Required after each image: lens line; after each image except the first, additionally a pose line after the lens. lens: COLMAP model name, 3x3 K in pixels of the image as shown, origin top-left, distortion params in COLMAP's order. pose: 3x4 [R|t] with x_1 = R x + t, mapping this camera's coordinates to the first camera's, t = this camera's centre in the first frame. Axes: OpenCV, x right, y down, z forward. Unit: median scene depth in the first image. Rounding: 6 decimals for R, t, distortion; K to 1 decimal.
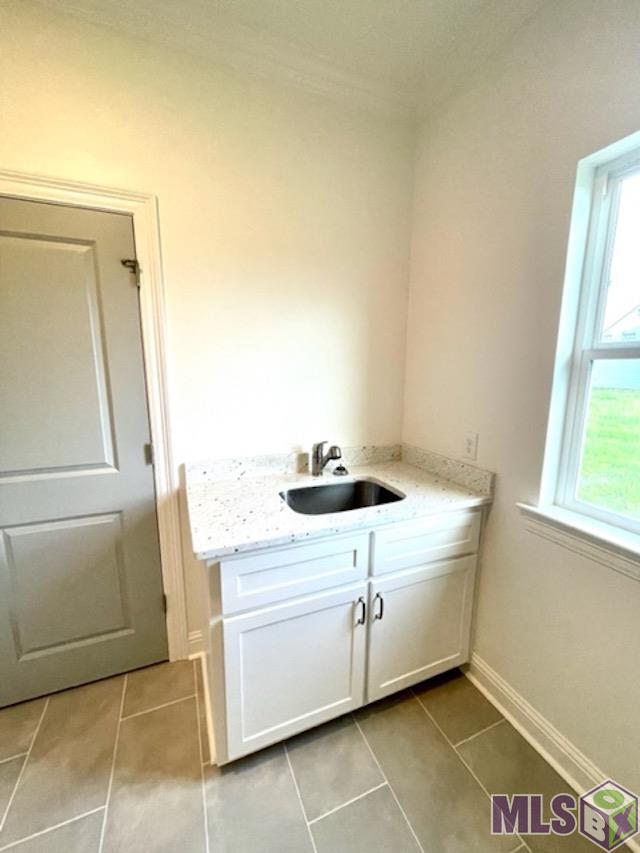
lens RADIAL K [[345.8, 0, 320.3], [0, 345.8, 425.3], [0, 0, 1]] dist [-0.002999, -0.000056]
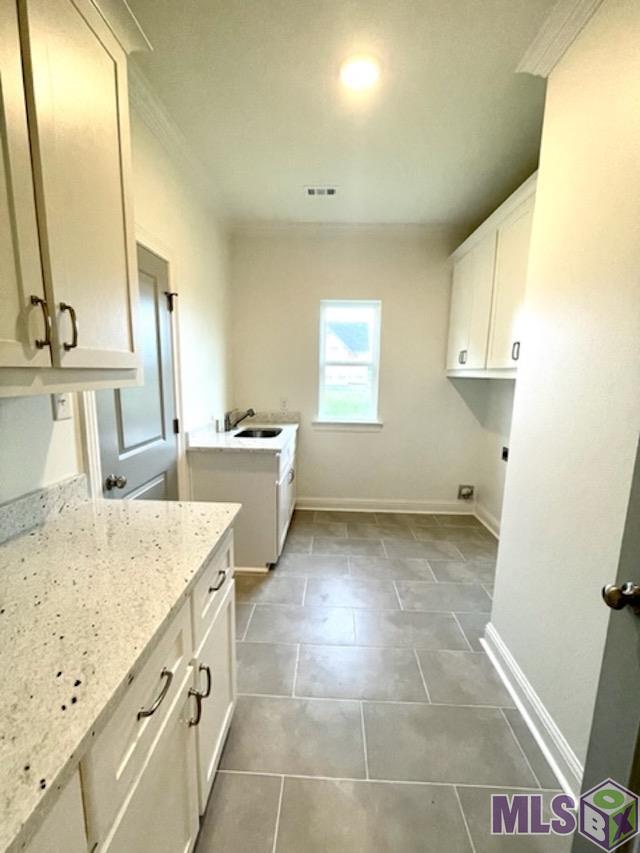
lens RADIAL K [[345.8, 0, 321.6], [0, 345.8, 424.2], [0, 0, 1]] dist [-0.002999, -0.000056]
pose [[0.414574, -0.133032, 0.900239, -1.632010], [0.142177, 0.986577, 0.080316, 0.045278], [-0.898841, 0.094697, 0.427923, -0.163013]]
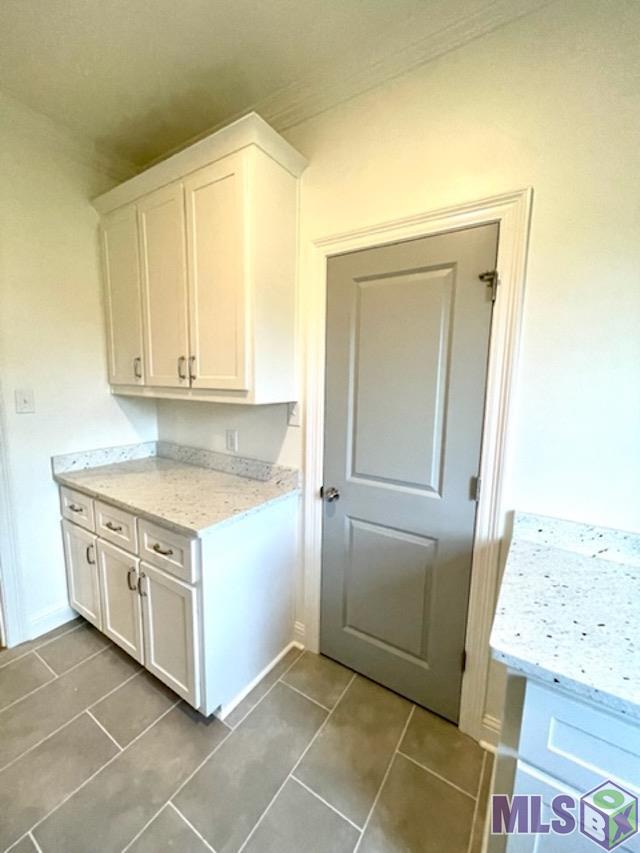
lens RADIAL K [[345.8, 0, 318.0], [0, 345.8, 428.4], [0, 0, 1]] dist [-0.002999, -0.000056]
pose [[0.564016, 0.116031, -0.817571, -0.018030], [-0.160473, 0.986605, 0.029316, -0.031888], [0.810021, 0.114664, 0.575080, 0.161222]]
